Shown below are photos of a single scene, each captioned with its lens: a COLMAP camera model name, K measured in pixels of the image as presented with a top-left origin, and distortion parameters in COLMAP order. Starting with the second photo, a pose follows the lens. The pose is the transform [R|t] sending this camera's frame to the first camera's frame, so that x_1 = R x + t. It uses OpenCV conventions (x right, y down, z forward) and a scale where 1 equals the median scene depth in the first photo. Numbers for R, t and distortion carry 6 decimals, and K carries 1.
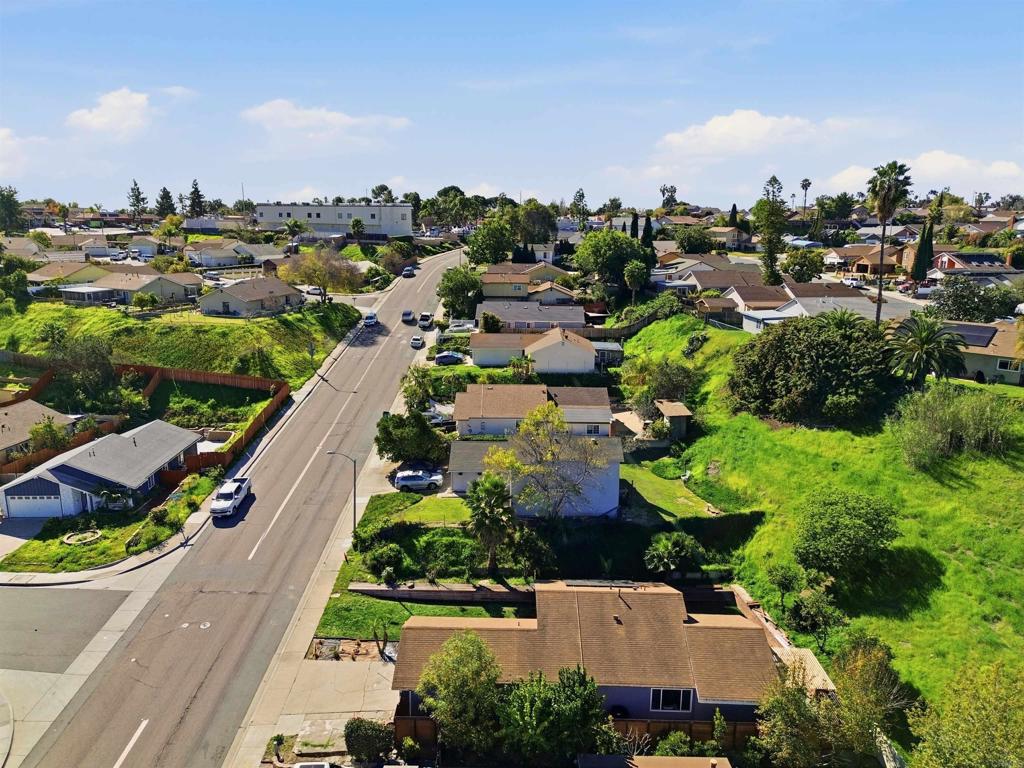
lens RADIAL K [[720.2, 0, 512.0], [0, 720.2, 384.0], [0, 0, 1]] dist [0.072338, -0.067827]
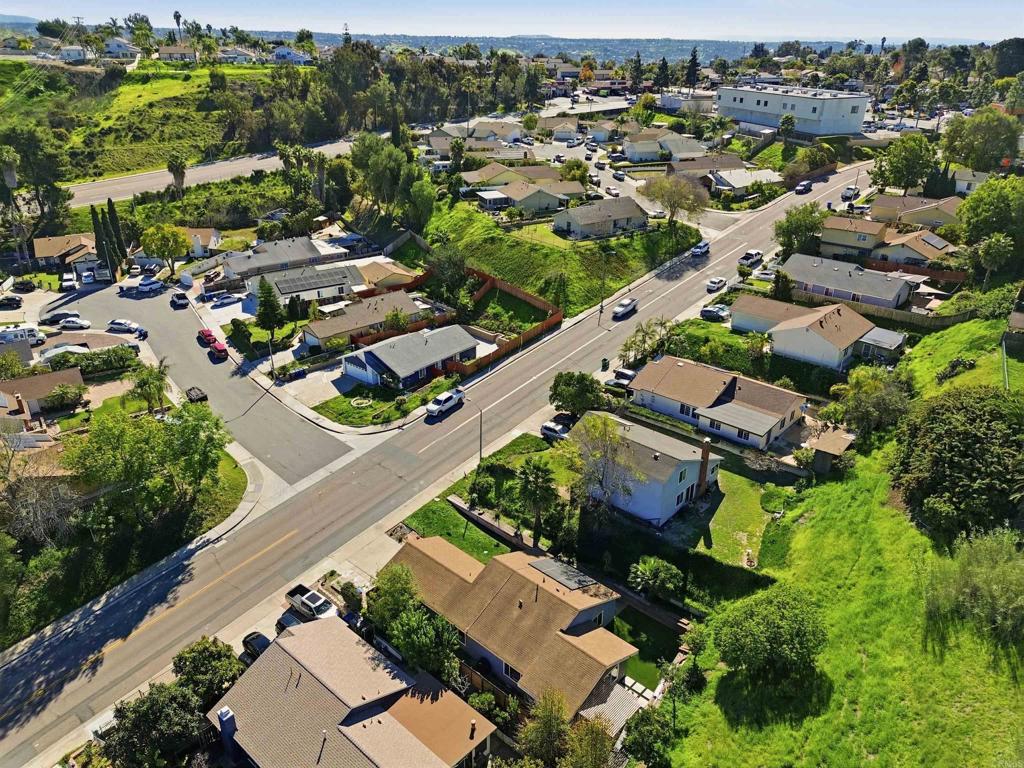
lens RADIAL K [[720.2, 0, 512.0], [0, 720.2, 384.0], [0, 0, 1]] dist [0.072338, -0.067827]
pose [[0.750447, 0.278947, -0.599181, 0.571531], [-0.146269, 0.954187, 0.261024, -0.278478], [0.644542, -0.108243, 0.756868, 0.030787]]
